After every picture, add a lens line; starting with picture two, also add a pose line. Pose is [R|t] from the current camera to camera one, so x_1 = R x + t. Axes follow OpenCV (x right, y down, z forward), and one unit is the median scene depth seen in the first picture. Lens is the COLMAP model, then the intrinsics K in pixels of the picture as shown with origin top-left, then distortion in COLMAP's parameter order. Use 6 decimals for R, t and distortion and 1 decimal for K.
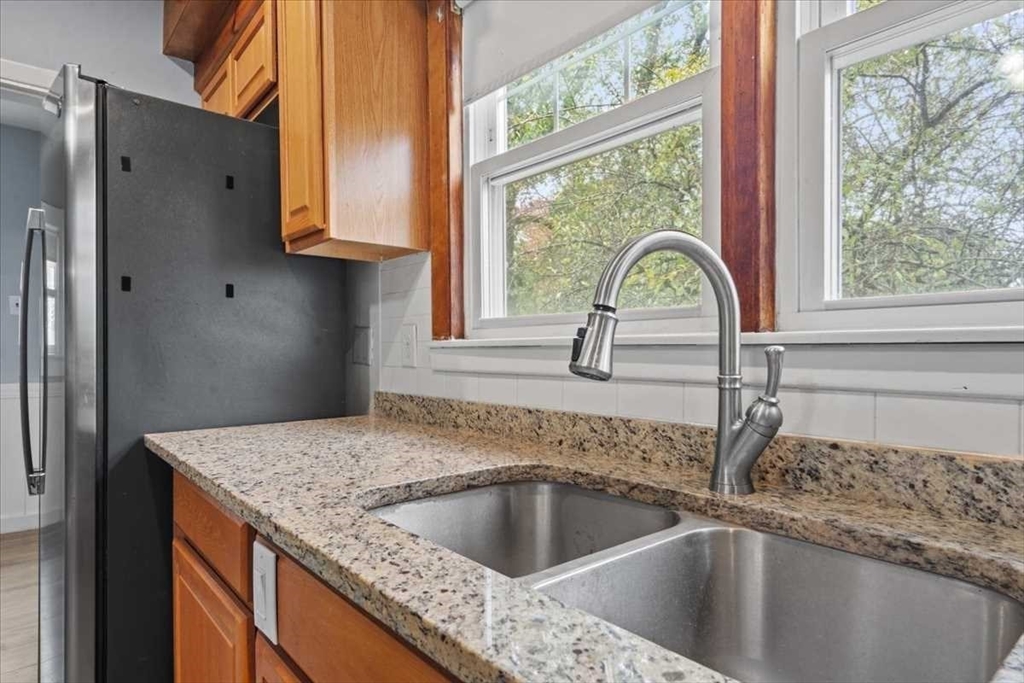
lens RADIAL K [[592.5, 0, 525.2], [0, 592.5, 347.7], [0, 0, 1]] dist [0.007278, 0.001194]
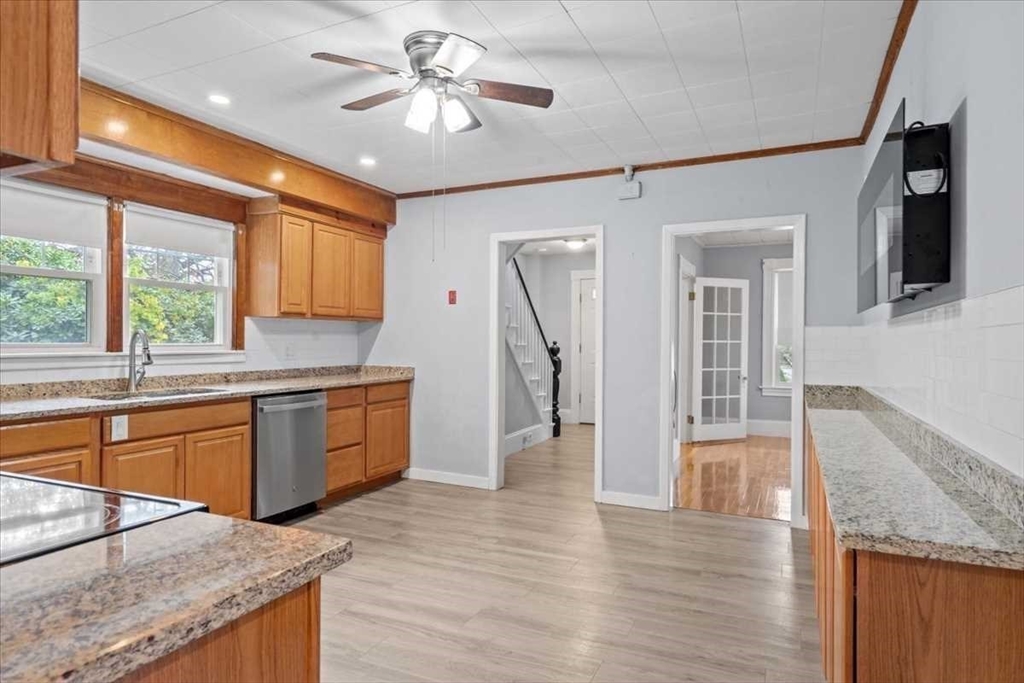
lens RADIAL K [[592.5, 0, 525.2], [0, 592.5, 347.7], [0, 0, 1]] dist [0.007278, 0.001194]
pose [[-0.426426, -0.012831, 0.904432, -2.617874], [-0.008612, 0.999912, 0.010125, -0.073186], [-0.904482, -0.003471, -0.426498, 0.169678]]
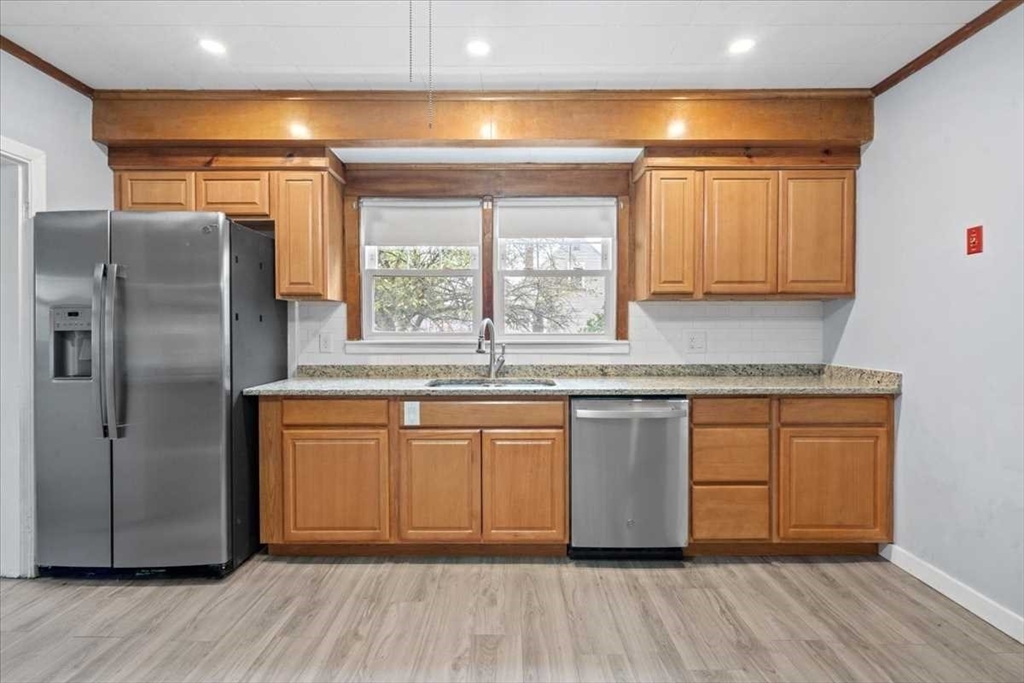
lens RADIAL K [[487.2, 0, 512.9], [0, 487.2, 335.6], [0, 0, 1]] dist [0.000876, -0.000172]
pose [[0.650202, -0.006663, 0.759732, -1.291640], [-0.002546, 0.999937, 0.010948, -0.060822], [-0.759757, -0.009053, 0.650144, -0.810191]]
